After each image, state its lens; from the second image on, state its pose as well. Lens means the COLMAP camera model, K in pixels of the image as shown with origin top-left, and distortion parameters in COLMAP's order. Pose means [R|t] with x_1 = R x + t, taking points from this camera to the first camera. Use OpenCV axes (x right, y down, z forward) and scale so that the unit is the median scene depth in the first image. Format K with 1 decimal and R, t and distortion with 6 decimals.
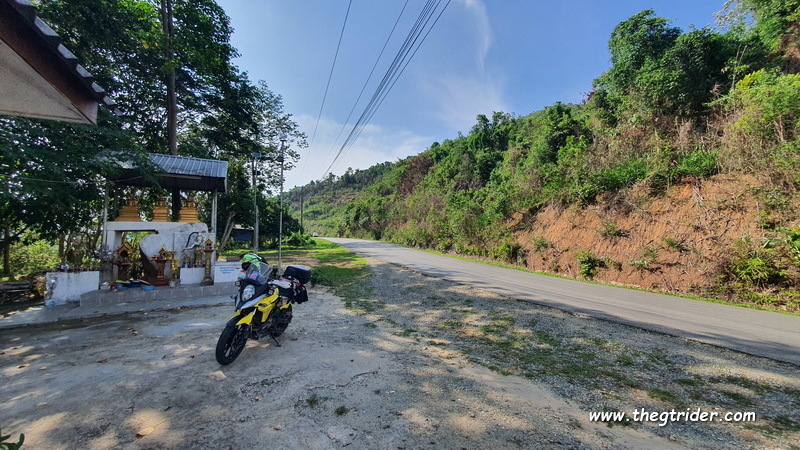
lens RADIAL K [[322.9, 0, 400.9], [0, 322.9, 213.6], [0, 0, 1]] dist [-0.000045, -0.000023]
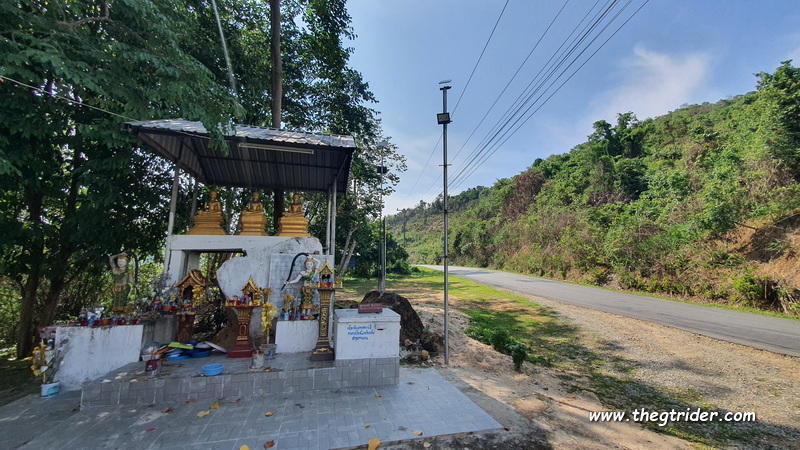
lens RADIAL K [[322.9, 0, 400.9], [0, 322.9, 213.6], [0, 0, 1]] dist [-0.000045, -0.000023]
pose [[0.962808, -0.035454, -0.267850, -0.066518], [0.012725, 0.996203, -0.086120, 0.008183], [0.269886, 0.079509, 0.959604, 0.104440]]
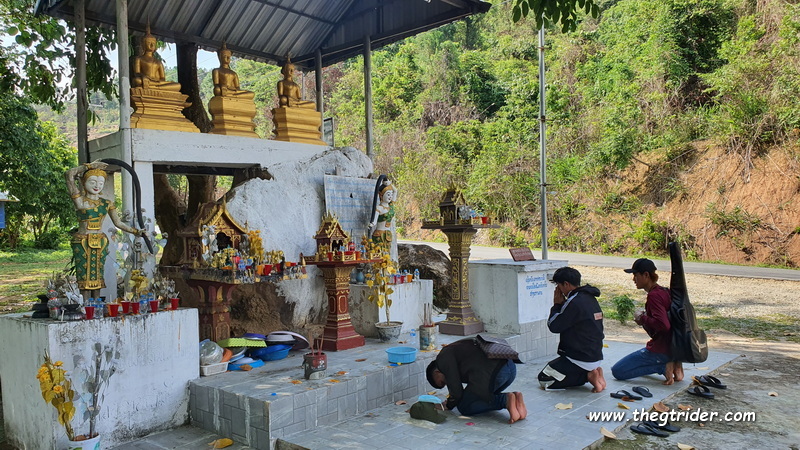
lens RADIAL K [[634.6, 0, 400.0], [0, 634.6, 225.0], [0, 0, 1]] dist [0.039851, -0.005212]
pose [[0.952021, -0.017163, 0.305550, -0.166120], [-0.004747, 0.997478, 0.070818, 0.012895], [-0.305995, -0.068871, 0.949539, 0.081336]]
